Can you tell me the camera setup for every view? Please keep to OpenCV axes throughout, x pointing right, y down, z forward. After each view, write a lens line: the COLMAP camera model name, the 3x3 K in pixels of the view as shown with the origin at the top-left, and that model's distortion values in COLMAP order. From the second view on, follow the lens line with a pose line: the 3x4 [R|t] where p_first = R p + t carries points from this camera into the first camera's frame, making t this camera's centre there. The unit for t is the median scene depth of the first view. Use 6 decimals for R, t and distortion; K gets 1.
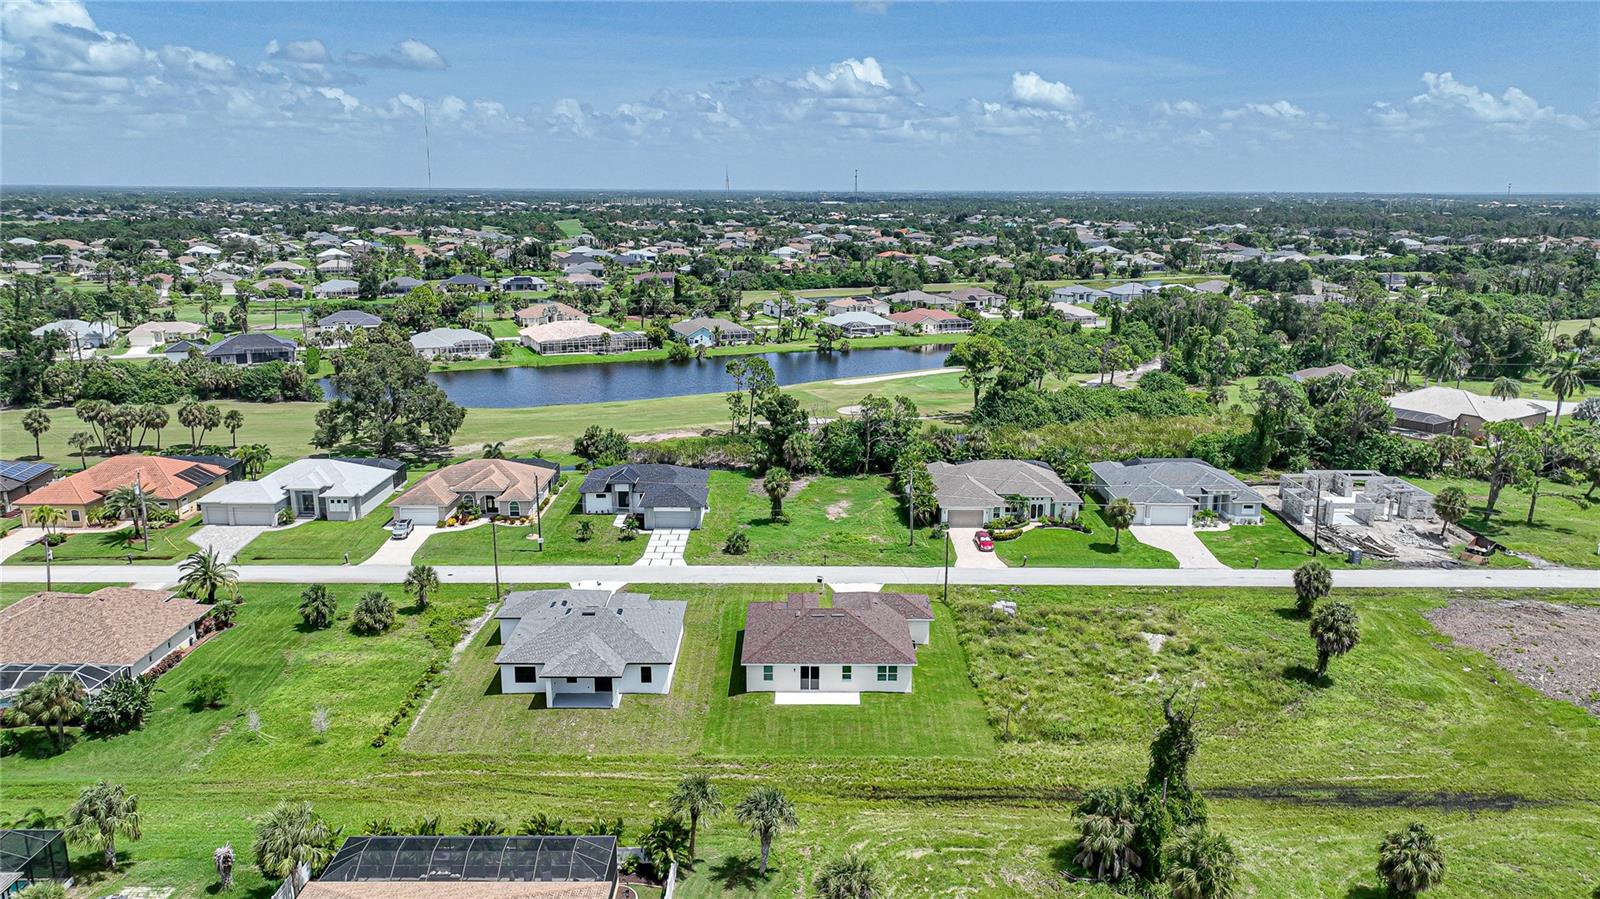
lens RADIAL K [[1132.2, 0, 800.0], [0, 1132.2, 449.5], [0, 0, 1]] dist [0.007257, 0.006273]
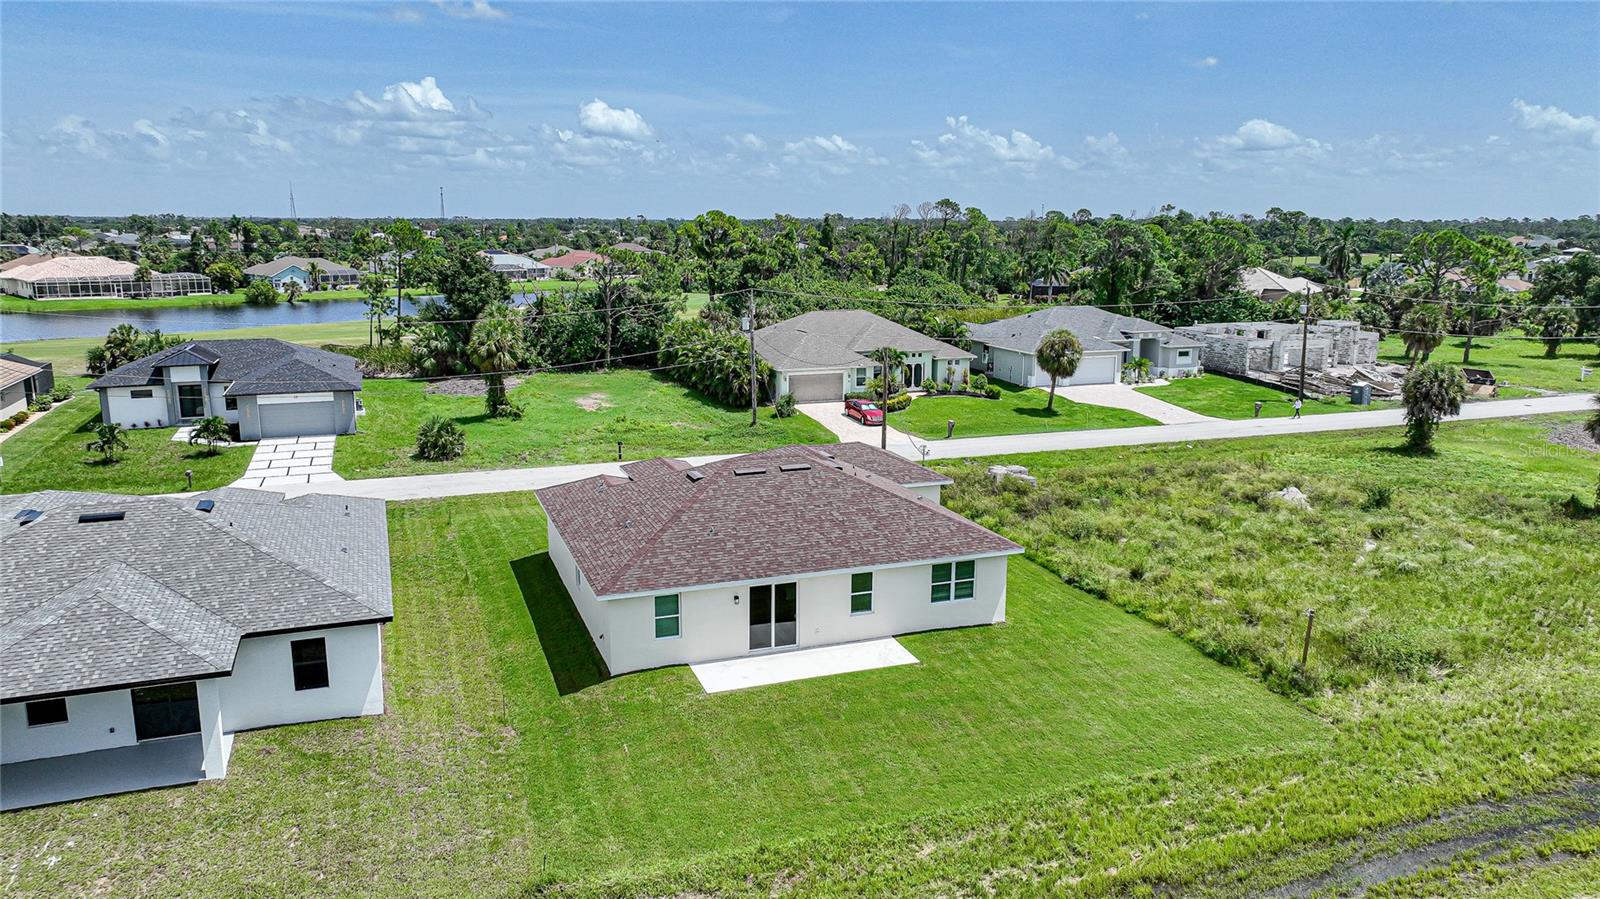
lens RADIAL K [[1132.2, 0, 800.0], [0, 1132.2, 449.5], [0, 0, 1]] dist [0.007257, 0.006273]
pose [[0.938437, -0.071977, 0.337868, -0.076990], [0.080990, 0.996635, -0.012637, 0.107380], [-0.335821, 0.039222, 0.941109, 0.450475]]
